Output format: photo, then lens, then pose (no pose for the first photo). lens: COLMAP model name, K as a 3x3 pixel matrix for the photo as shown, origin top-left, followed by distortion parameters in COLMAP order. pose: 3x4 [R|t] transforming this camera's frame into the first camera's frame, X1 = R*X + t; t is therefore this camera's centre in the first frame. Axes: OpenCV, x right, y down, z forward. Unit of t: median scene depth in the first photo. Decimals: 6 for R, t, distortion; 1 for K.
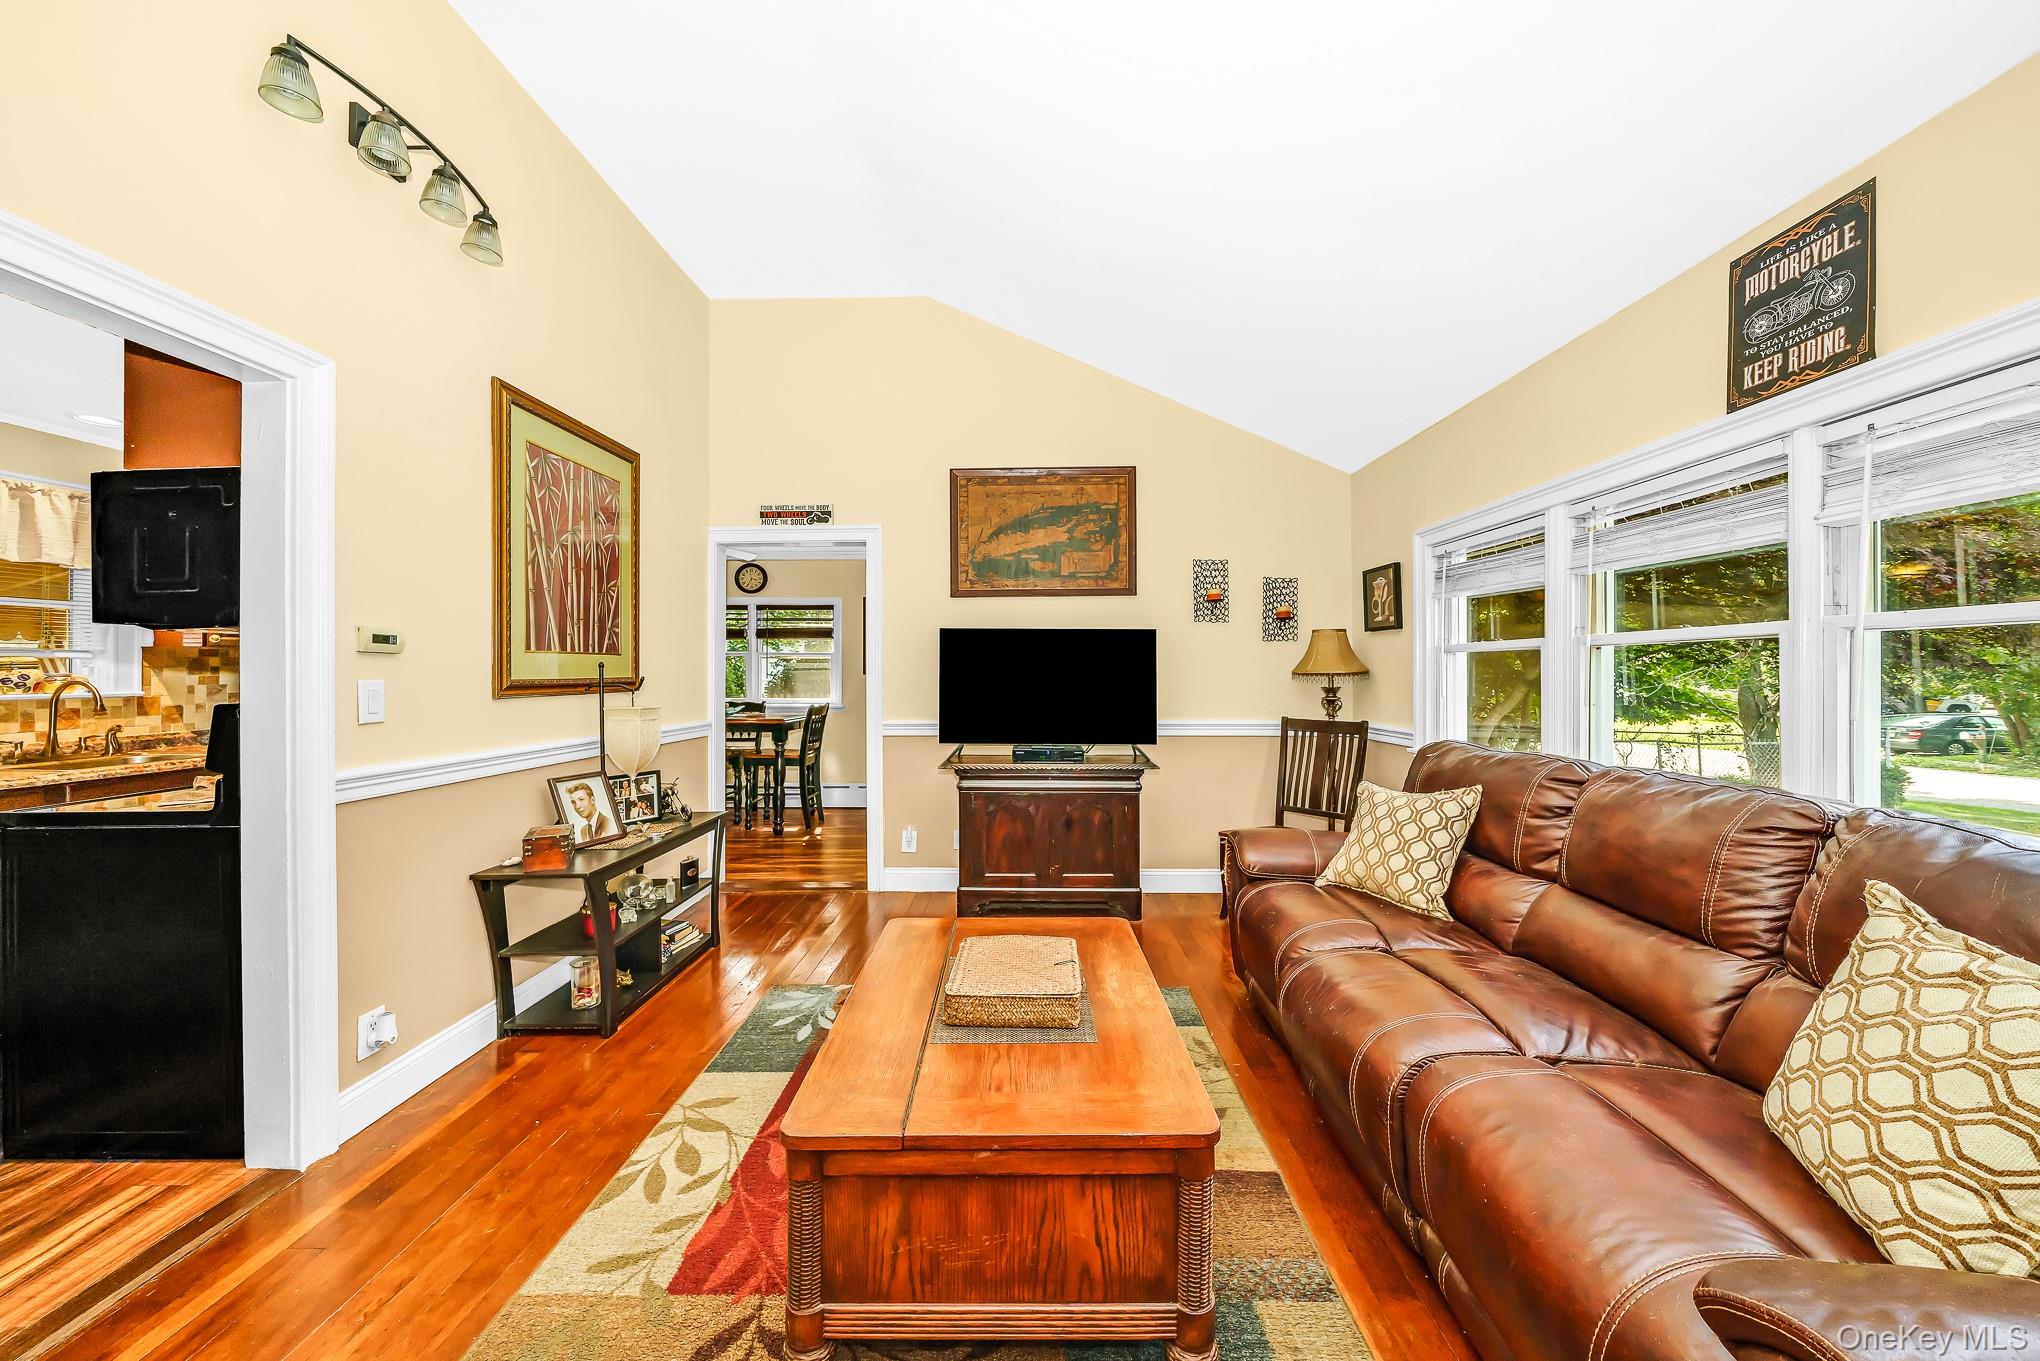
lens RADIAL K [[737.7, 0, 1012.4], [0, 737.7, 636.2], [0, 0, 1]] dist [-0.002123, 0.000131]
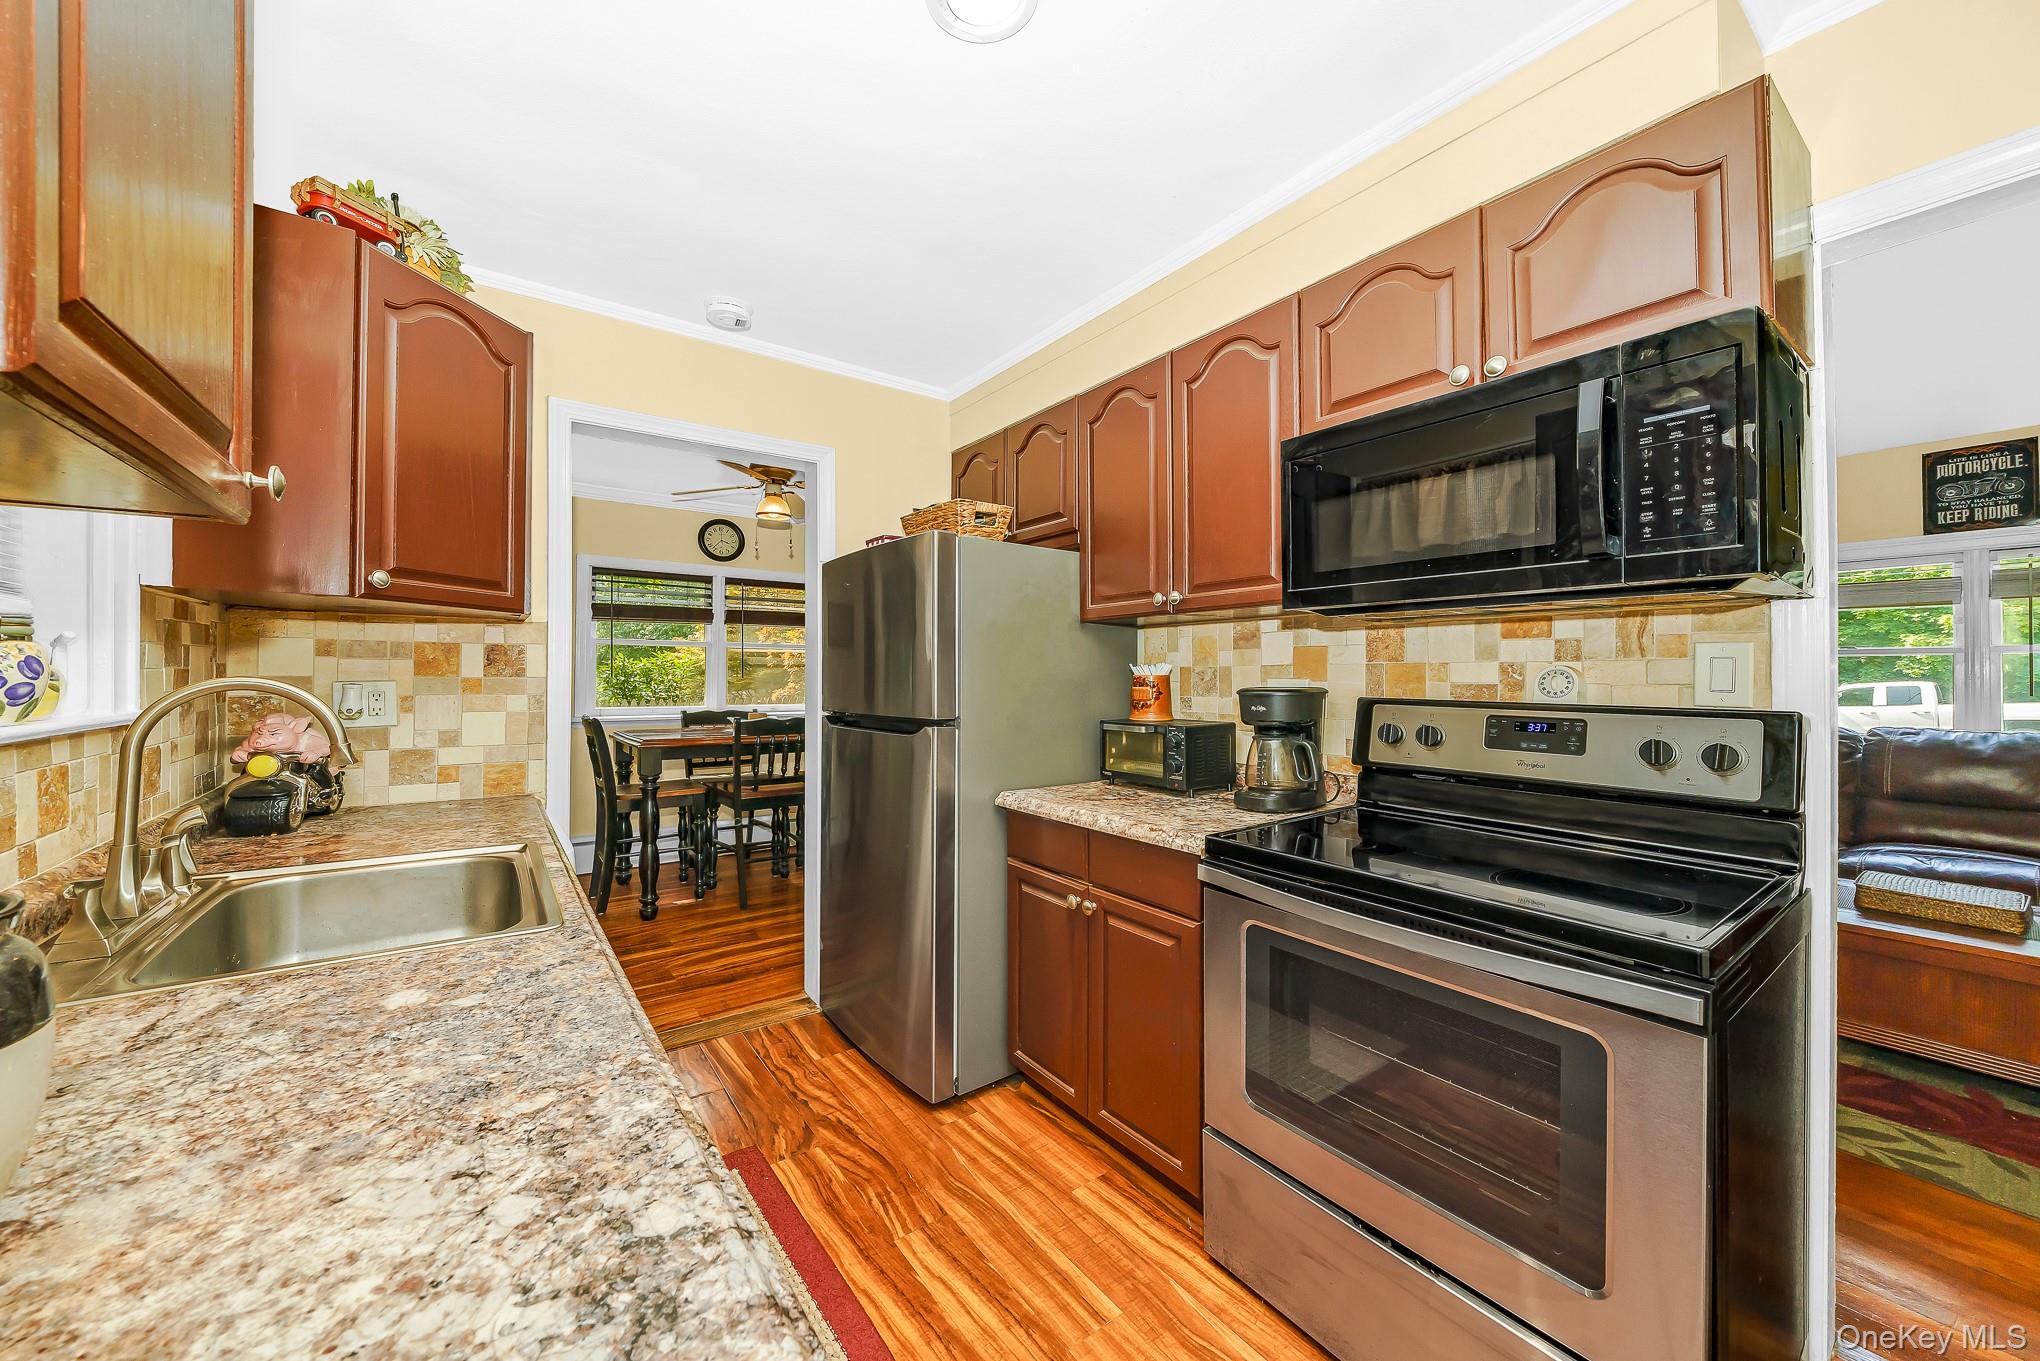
lens RADIAL K [[737.7, 0, 987.8], [0, 737.7, 662.4], [0, 0, 1]] dist [-0.002123, 0.000131]
pose [[0.804224, 0.013506, 0.594172, -1.256246], [-0.032877, 0.999222, 0.021787, 0.039650], [-0.593416, -0.037056, 0.804043, 0.534837]]
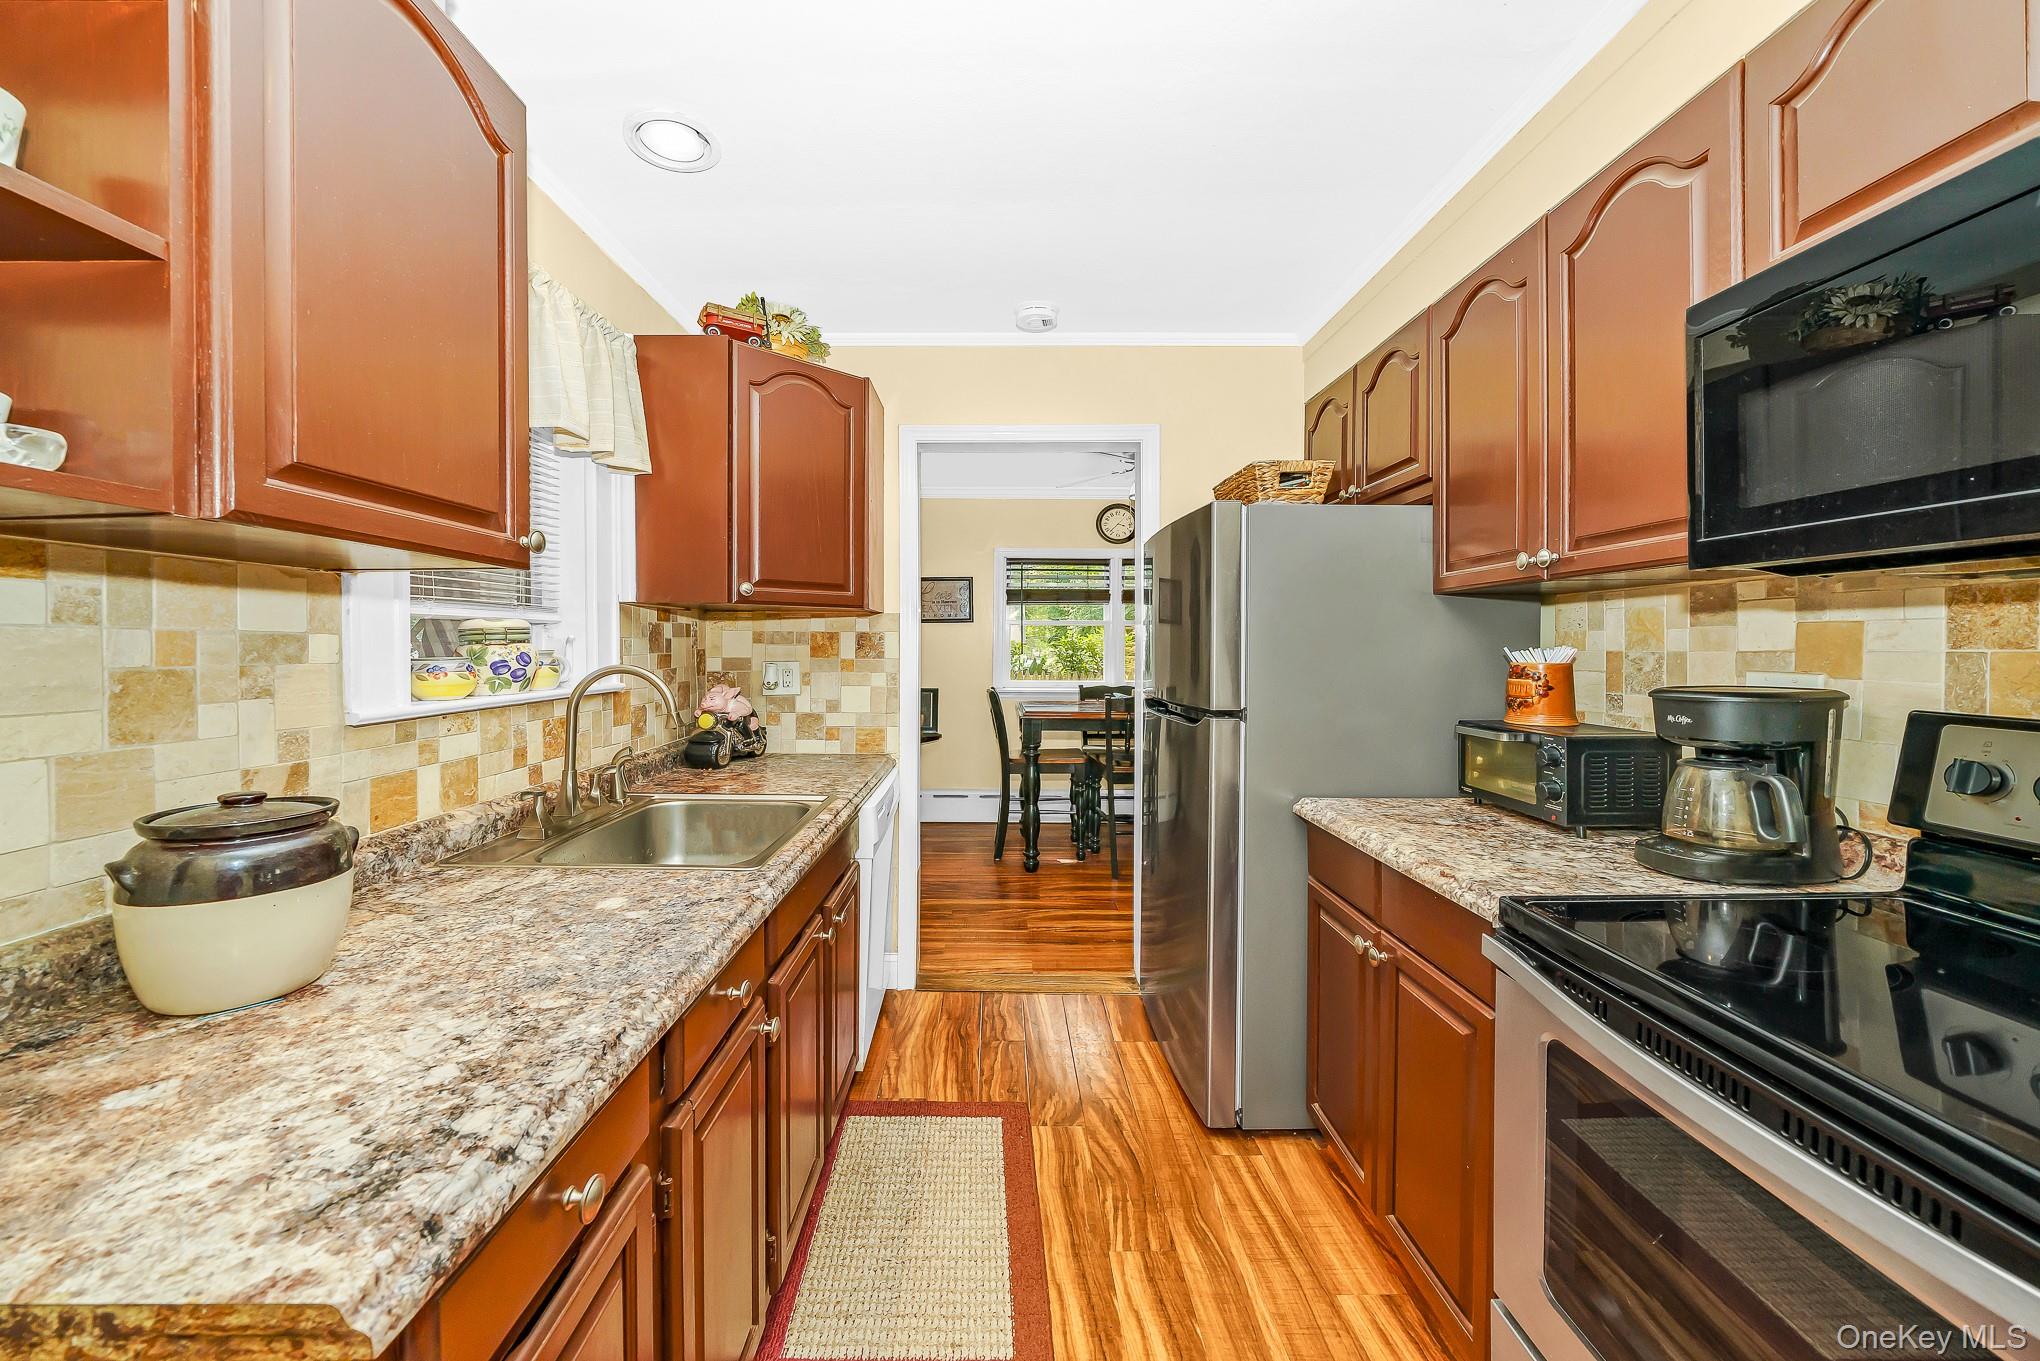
lens RADIAL K [[737.7, 0, 1040.5], [0, 737.7, 644.3], [0, 0, 1]] dist [-0.002123, 0.000131]
pose [[0.999509, 0.005353, 0.030882, -0.995072], [-0.006930, 0.998666, 0.051175, 0.017747], [-0.030567, -0.051364, 0.998212, 0.487389]]
